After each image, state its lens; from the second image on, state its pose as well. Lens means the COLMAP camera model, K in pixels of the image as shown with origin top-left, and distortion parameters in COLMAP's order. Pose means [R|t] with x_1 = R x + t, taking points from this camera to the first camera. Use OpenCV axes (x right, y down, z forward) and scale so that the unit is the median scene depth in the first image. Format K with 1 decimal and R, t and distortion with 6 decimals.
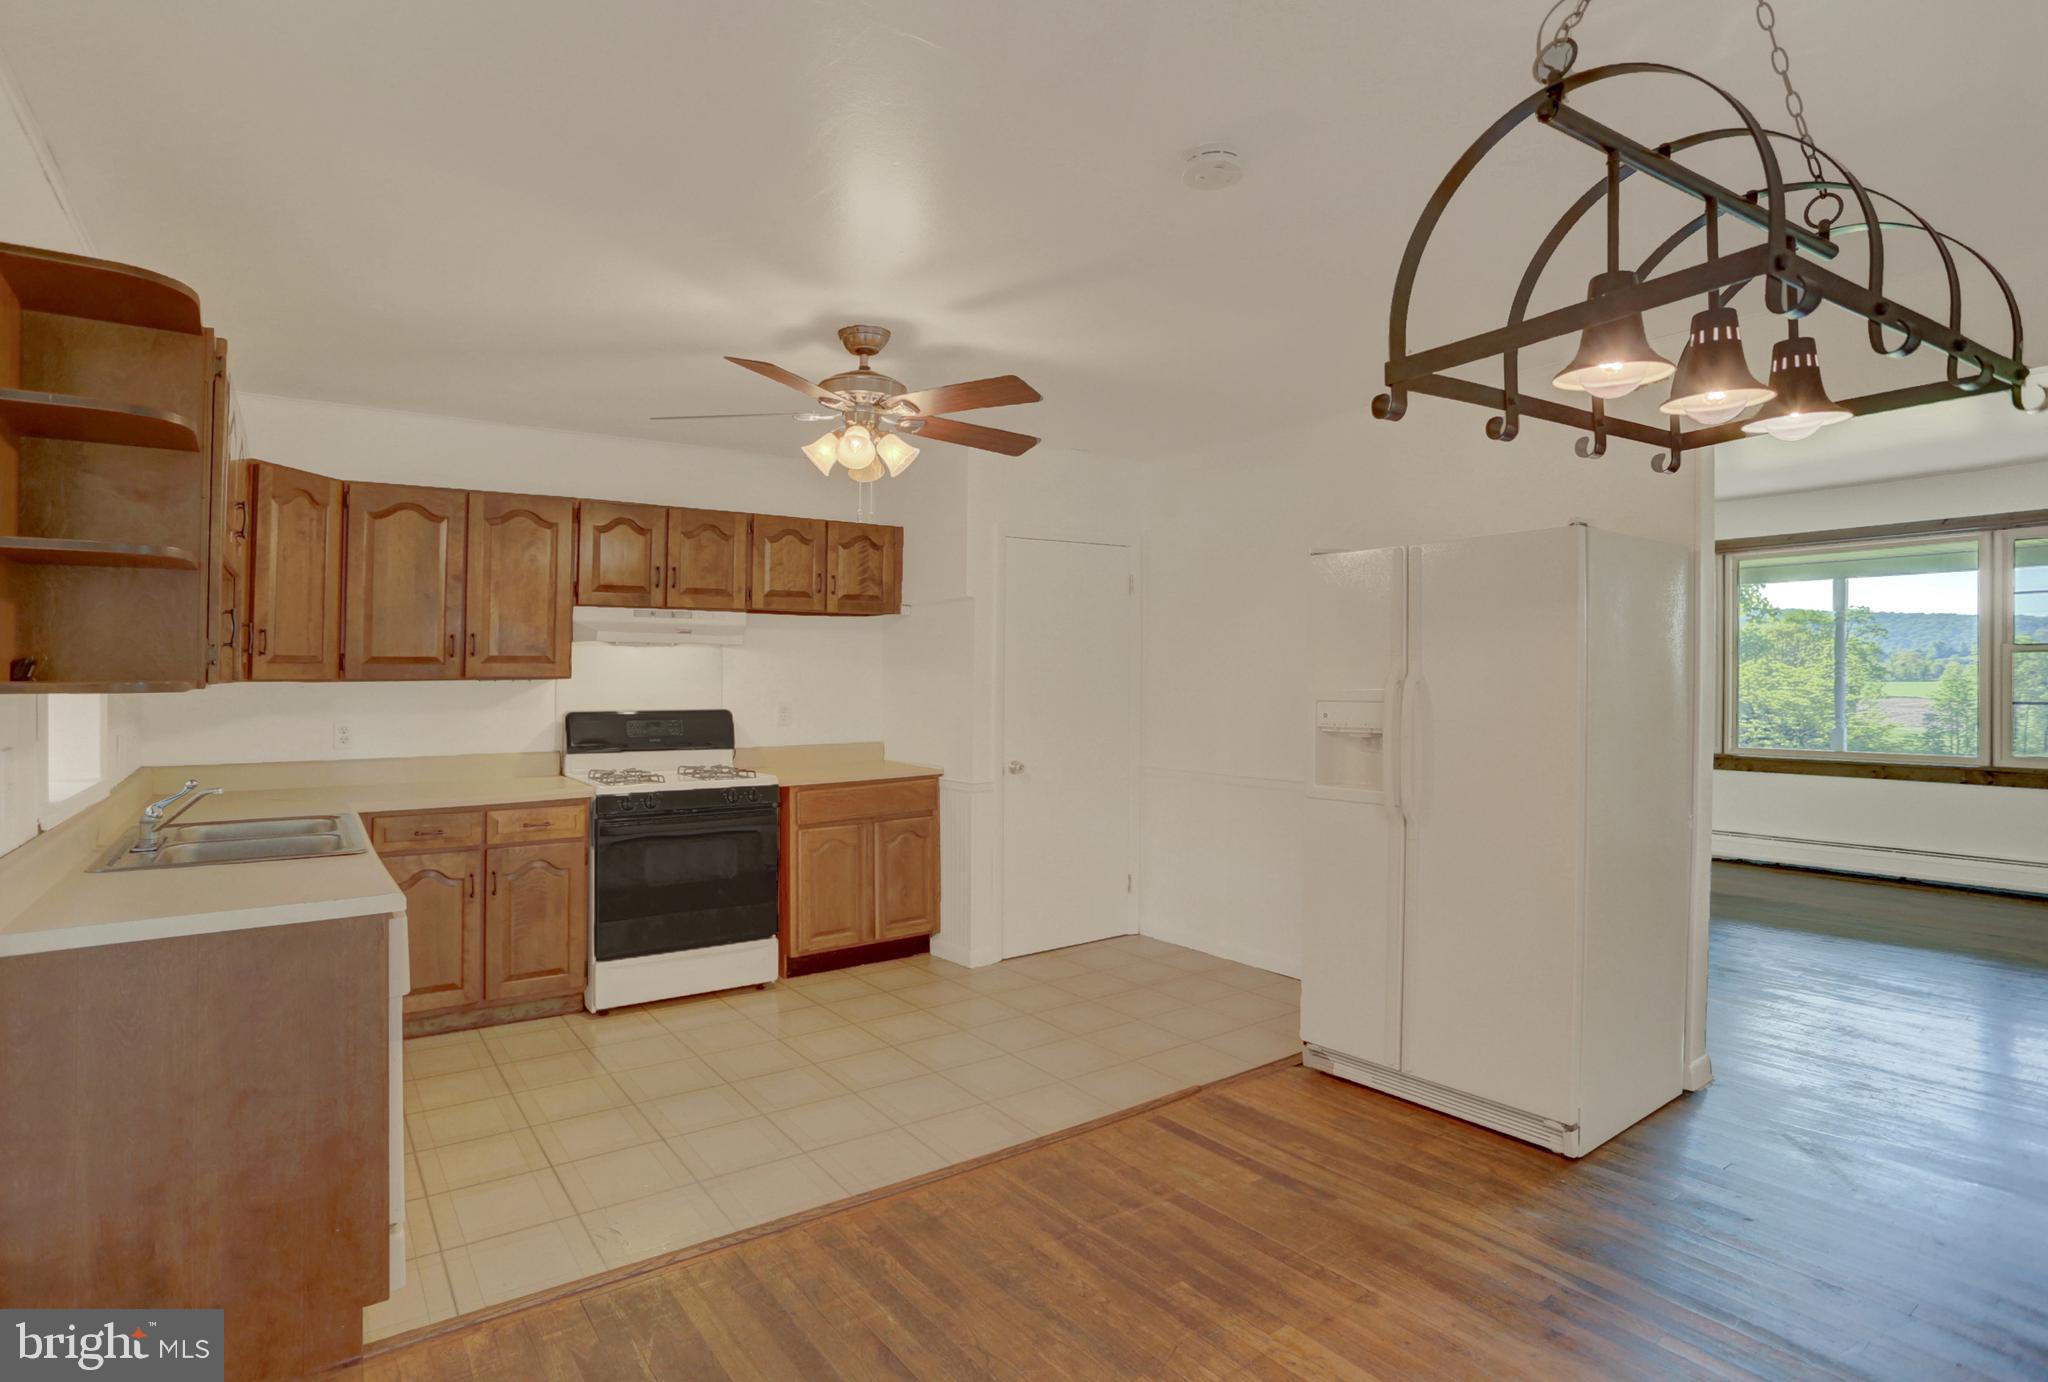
lens RADIAL K [[1019.7, 0, 1027.7], [0, 1019.7, 698.9], [0, 0, 1]] dist [-0.031524, -0.000320]
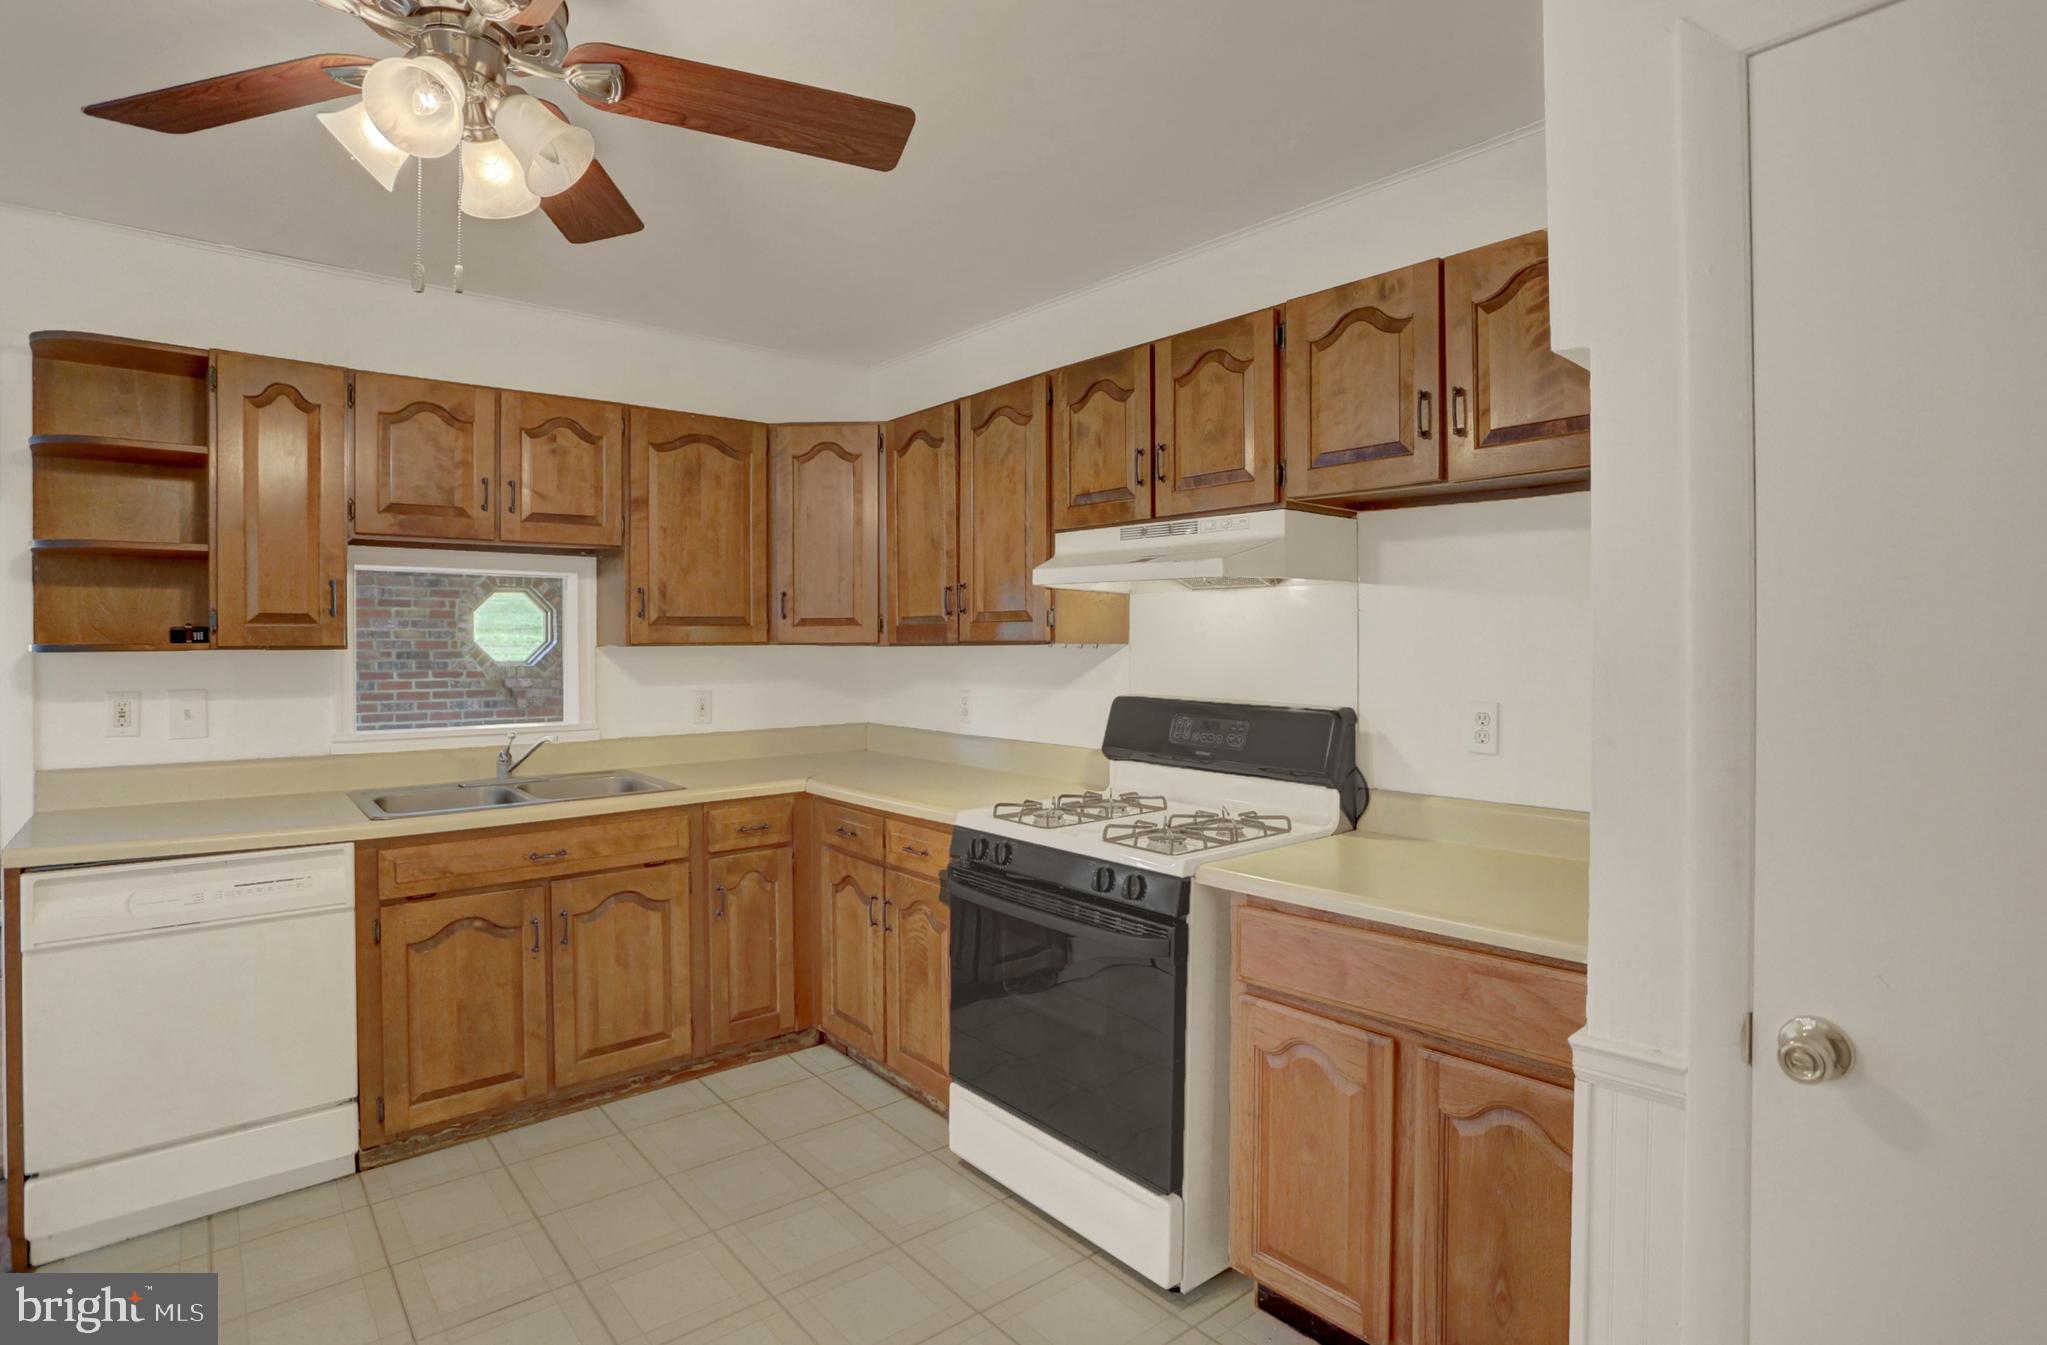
lens RADIAL K [[1019.2, 0, 1014.3], [0, 1019.2, 641.1], [0, 0, 1]] dist [-0.031524, -0.000320]
pose [[0.123684, 0.007689, -0.992292, 0.203099], [-0.017468, 0.999832, 0.005570, -0.024462], [0.992168, 0.016645, 0.123797, 0.876008]]
